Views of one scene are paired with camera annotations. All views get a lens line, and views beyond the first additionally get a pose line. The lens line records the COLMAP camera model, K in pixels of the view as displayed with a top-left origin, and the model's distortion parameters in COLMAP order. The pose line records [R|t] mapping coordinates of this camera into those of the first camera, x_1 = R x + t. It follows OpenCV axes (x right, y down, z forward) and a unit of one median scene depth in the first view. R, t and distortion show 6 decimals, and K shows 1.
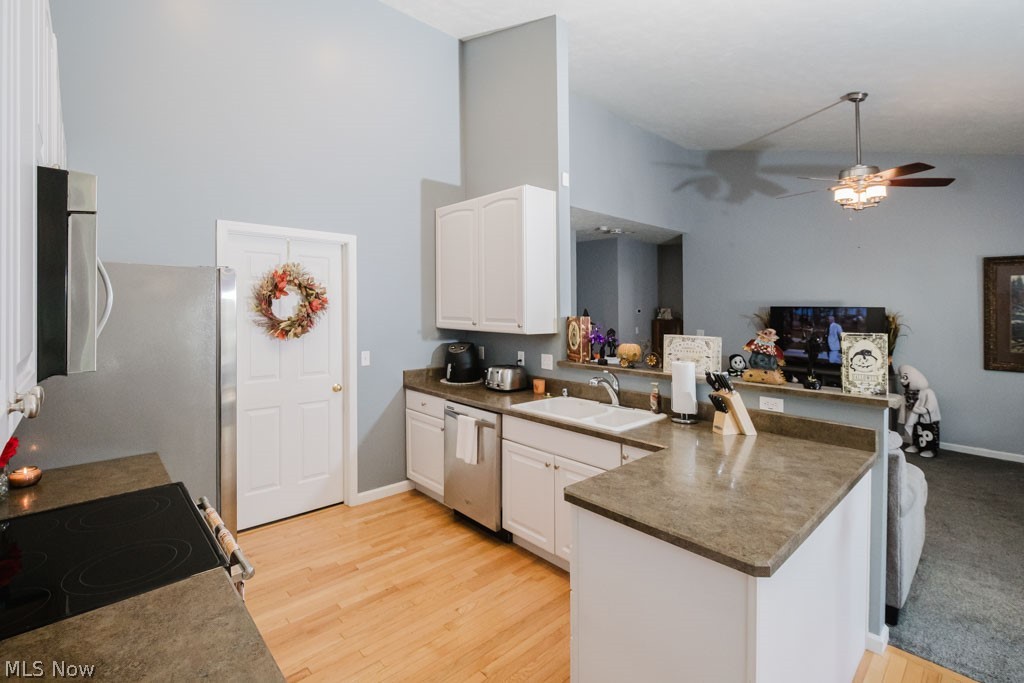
lens RADIAL K [[483.9, 0, 514.2], [0, 483.9, 305.7], [0, 0, 1]] dist [-0.001035, -0.001036]
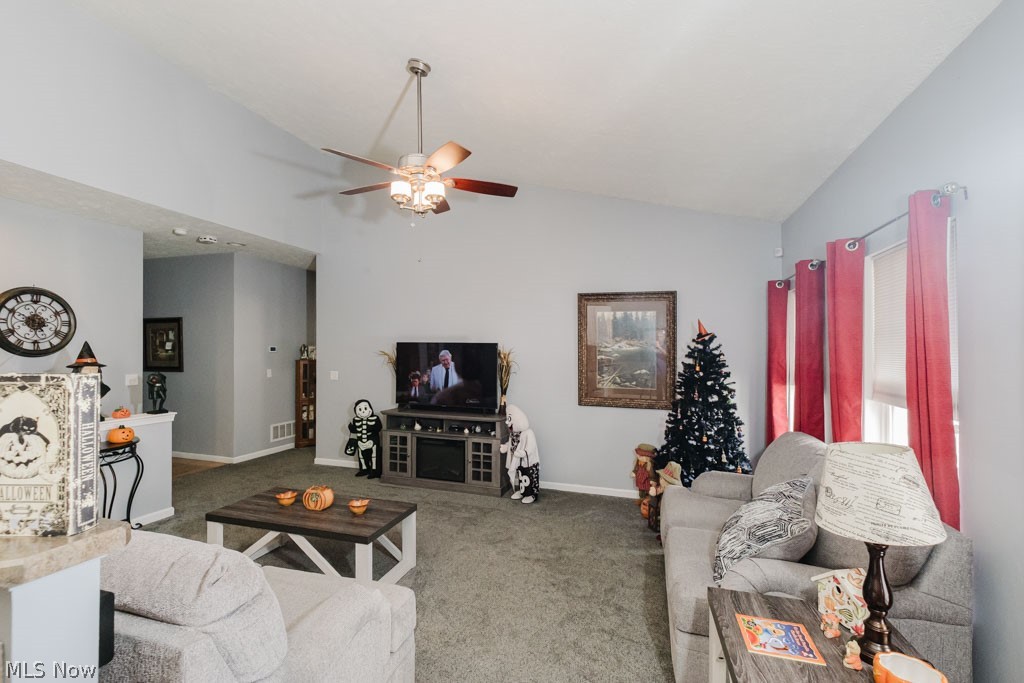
lens RADIAL K [[472.9, 0, 512.0], [0, 472.9, 341.5], [0, 0, 1]] dist [0.000324, -0.000040]
pose [[0.872780, 0.010254, 0.488006, 0.381196], [-0.003208, 0.999878, -0.015273, 0.015855], [-0.488103, 0.011765, 0.872707, 0.215551]]
